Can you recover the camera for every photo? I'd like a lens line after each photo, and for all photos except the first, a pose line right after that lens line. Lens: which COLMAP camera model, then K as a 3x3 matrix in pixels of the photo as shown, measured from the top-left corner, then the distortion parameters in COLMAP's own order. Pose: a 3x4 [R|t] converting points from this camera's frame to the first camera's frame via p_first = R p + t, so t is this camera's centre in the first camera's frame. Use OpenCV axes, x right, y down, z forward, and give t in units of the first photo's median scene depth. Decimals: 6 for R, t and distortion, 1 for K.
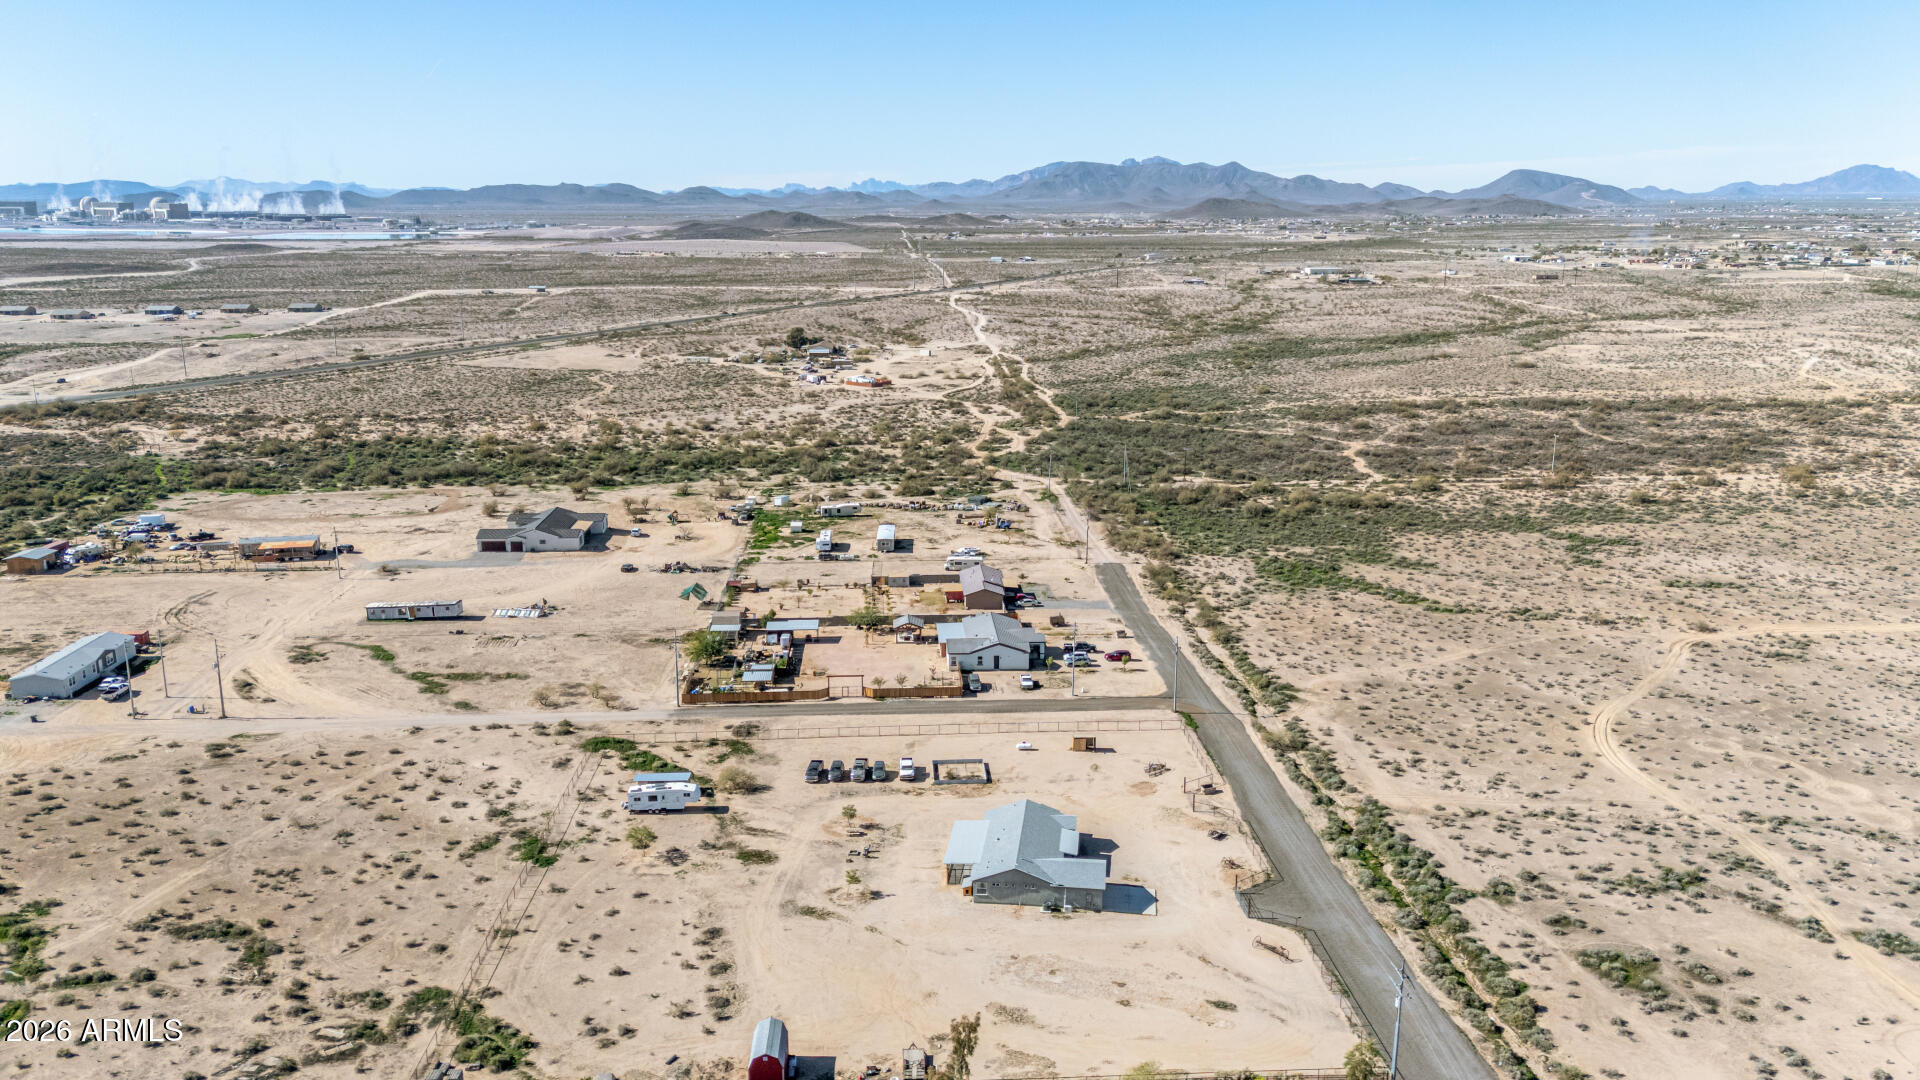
lens RADIAL K [[1449.5, 0, 960.0], [0, 1449.5, 540.0], [0, 0, 1]] dist [0.059991, 0.000113]
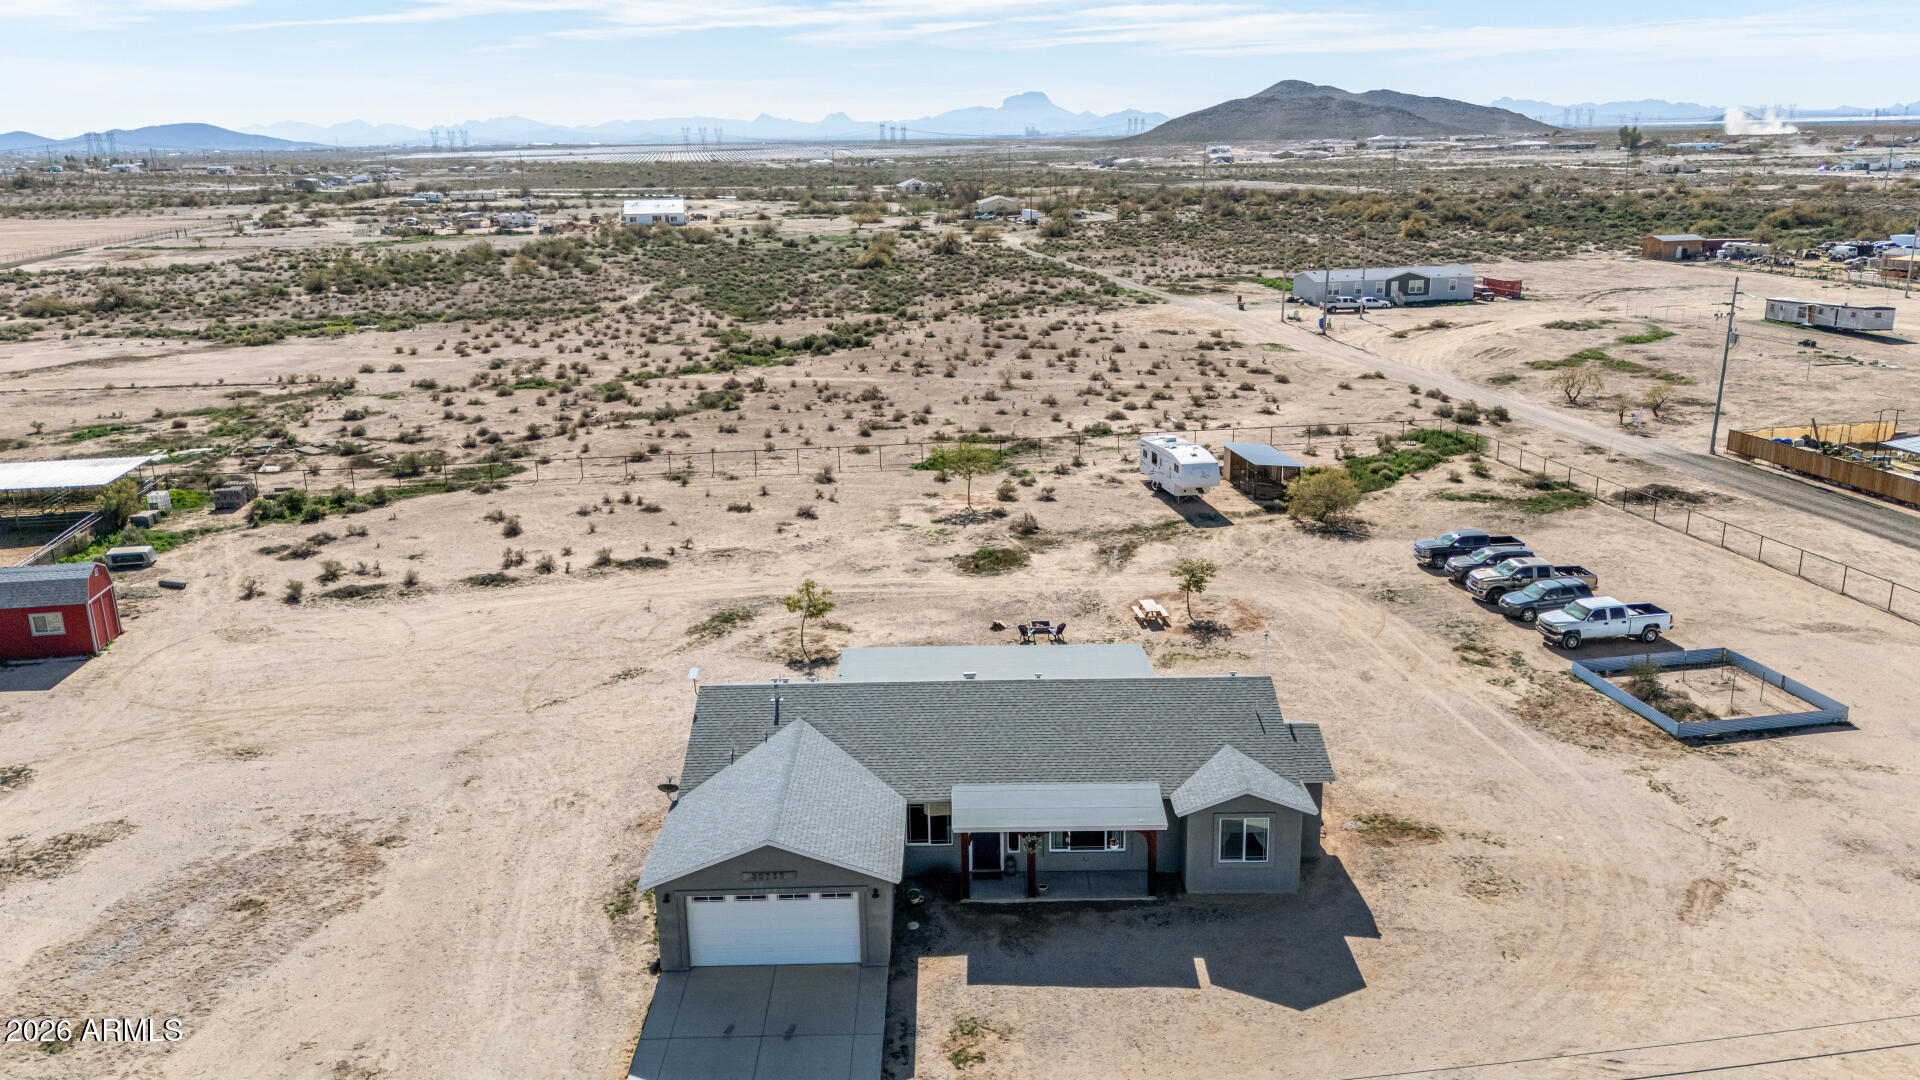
lens RADIAL K [[1480.1, 0, 960.0], [0, 1480.1, 540.0], [0, 0, 1]] dist [0.052137, -0.002514]
pose [[0.122706, 0.262740, -0.957032, 0.335738], [-0.212306, 0.948946, 0.233299, 0.119191], [0.969469, 0.174557, 0.172223, 1.023703]]
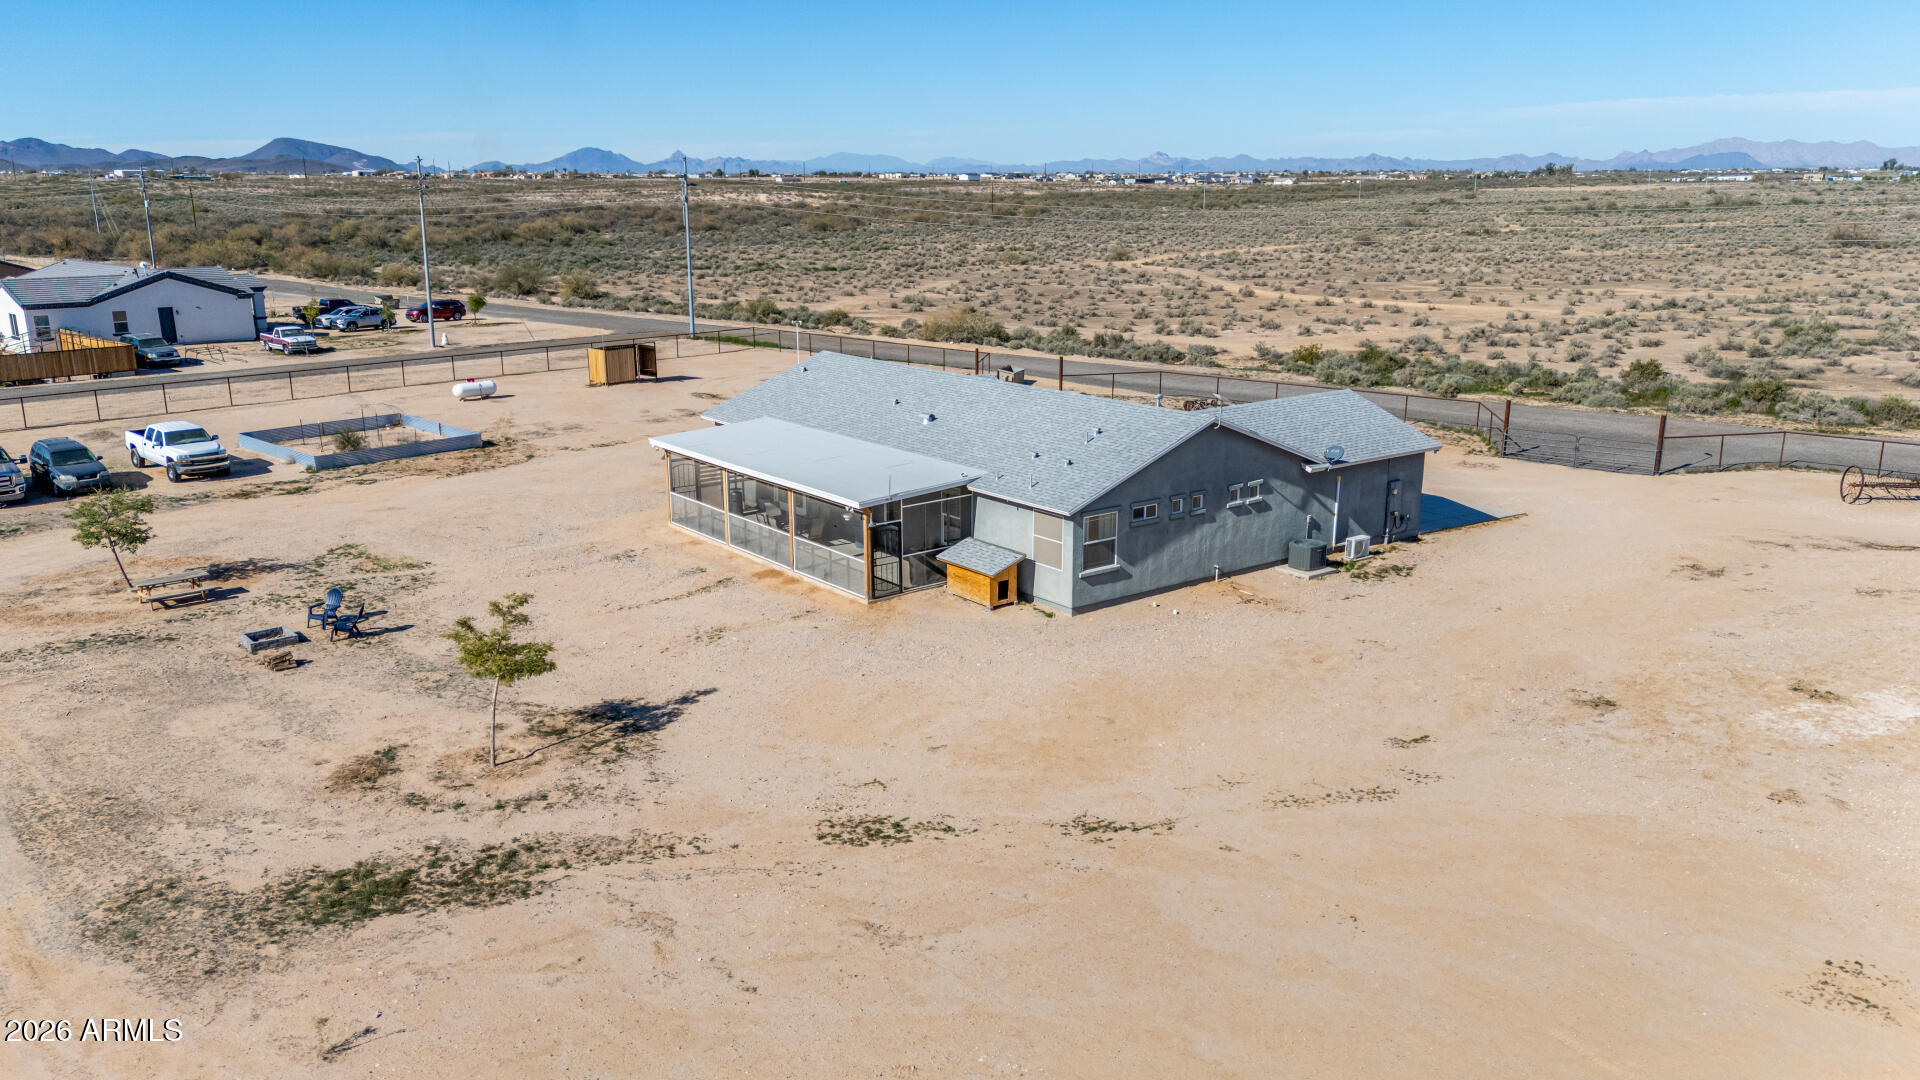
lens RADIAL K [[1449.5, 0, 960.0], [0, 1449.5, 540.0], [0, 0, 1]] dist [0.059991, 0.000113]
pose [[0.722744, -0.176966, 0.668075, -0.158719], [0.157979, 0.983371, 0.089578, 0.224410], [-0.672818, 0.040799, 0.738682, 0.880822]]
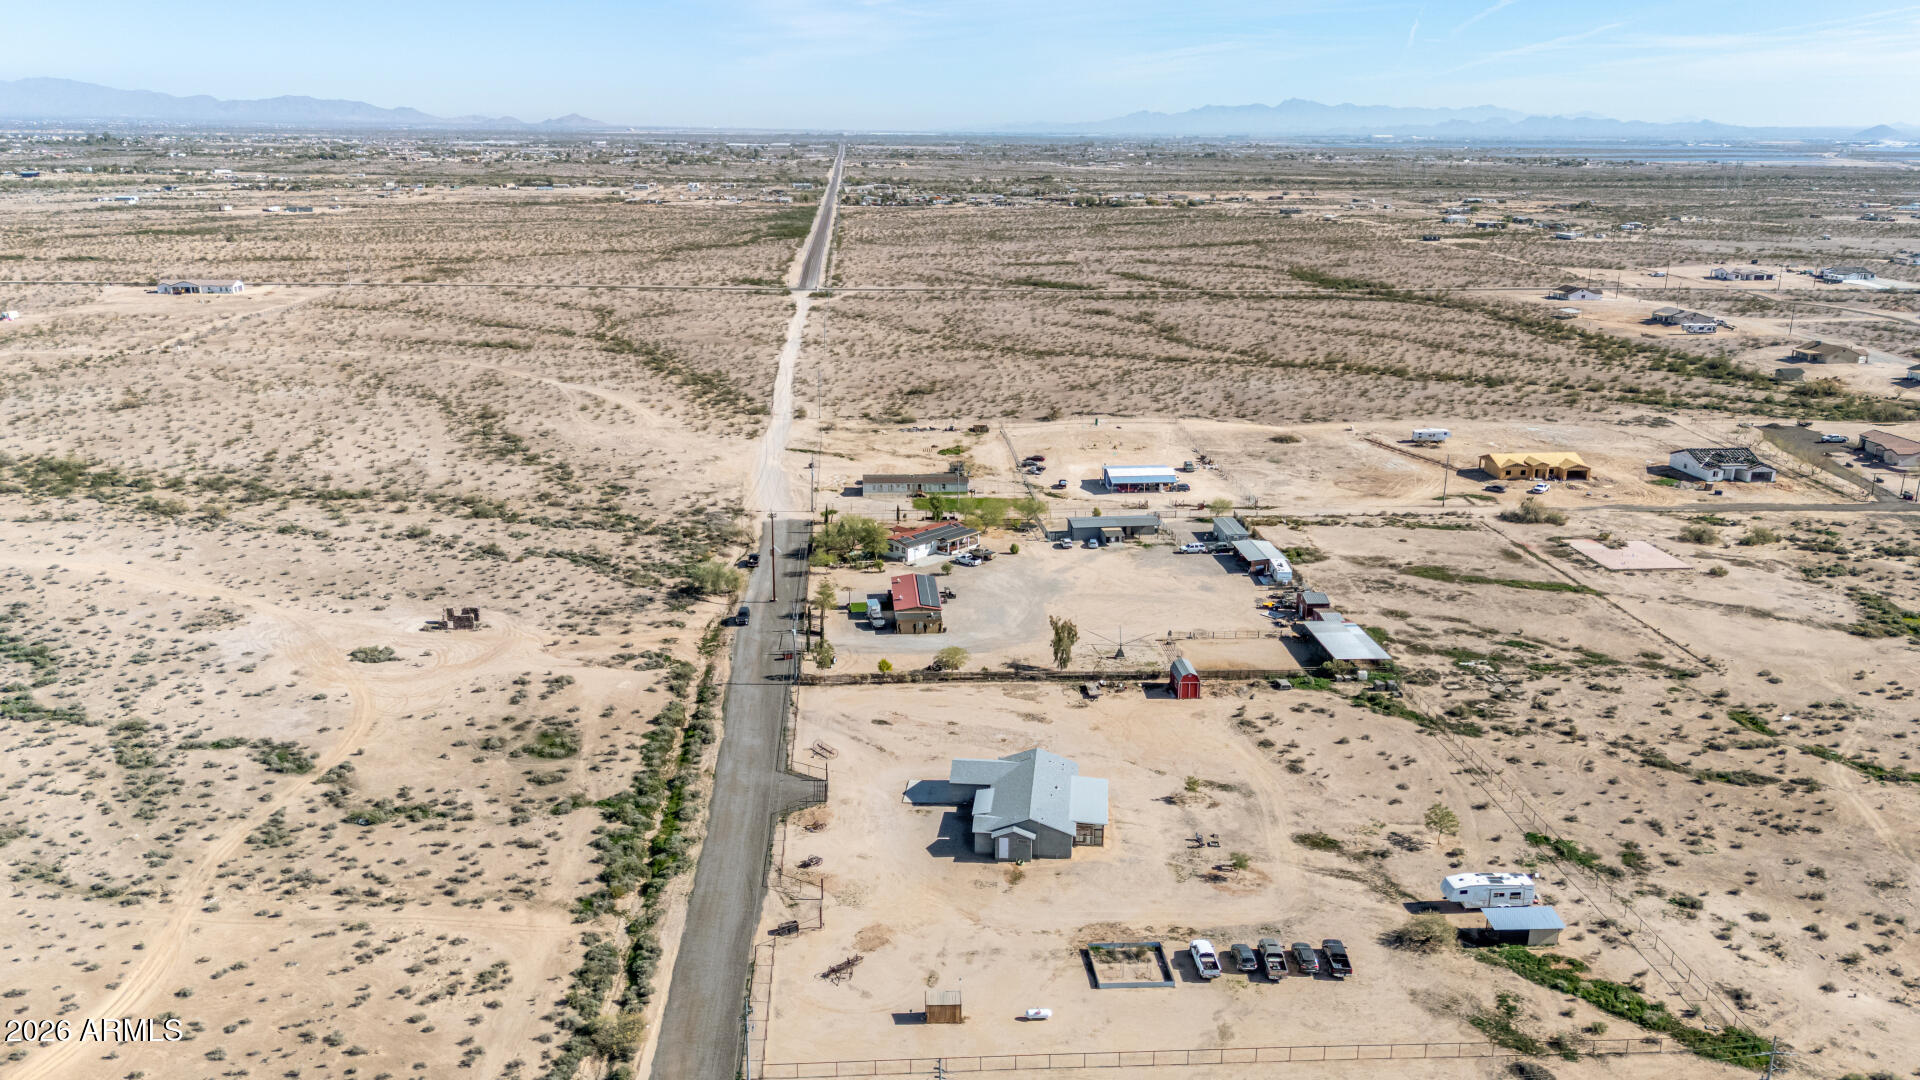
lens RADIAL K [[1480.1, 0, 960.0], [0, 1480.1, 540.0], [0, 0, 1]] dist [0.052137, -0.002514]
pose [[-0.999692, 0.002094, -0.024726, 0.126245], [-0.010143, 0.874907, 0.484184, -0.461522], [0.022646, 0.484286, -0.874617, 1.950819]]
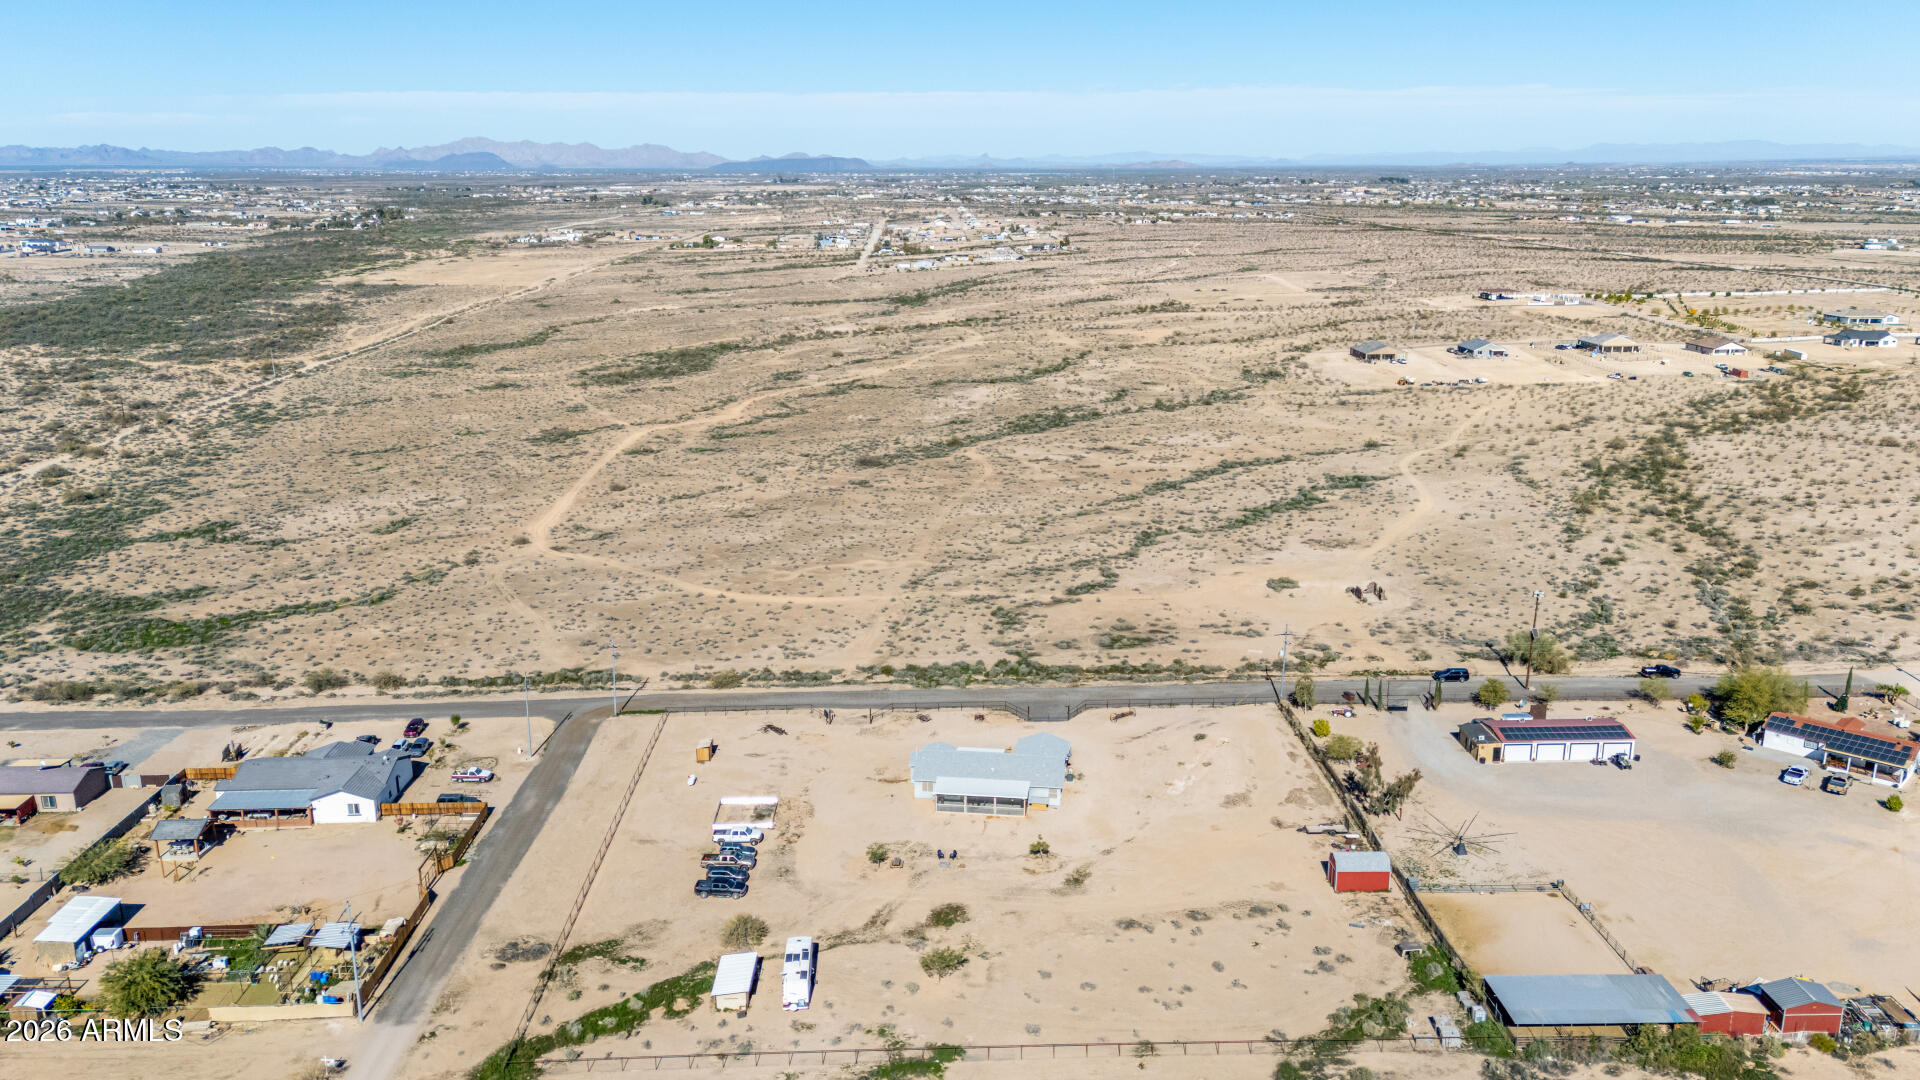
lens RADIAL K [[1480.1, 0, 960.0], [0, 1480.1, 540.0], [0, 0, 1]] dist [0.052137, -0.002514]
pose [[0.021298, -0.241963, 0.970052, -1.071817], [0.232371, 0.944899, 0.230587, -0.225445], [-0.972394, 0.220501, 0.076349, 0.983339]]
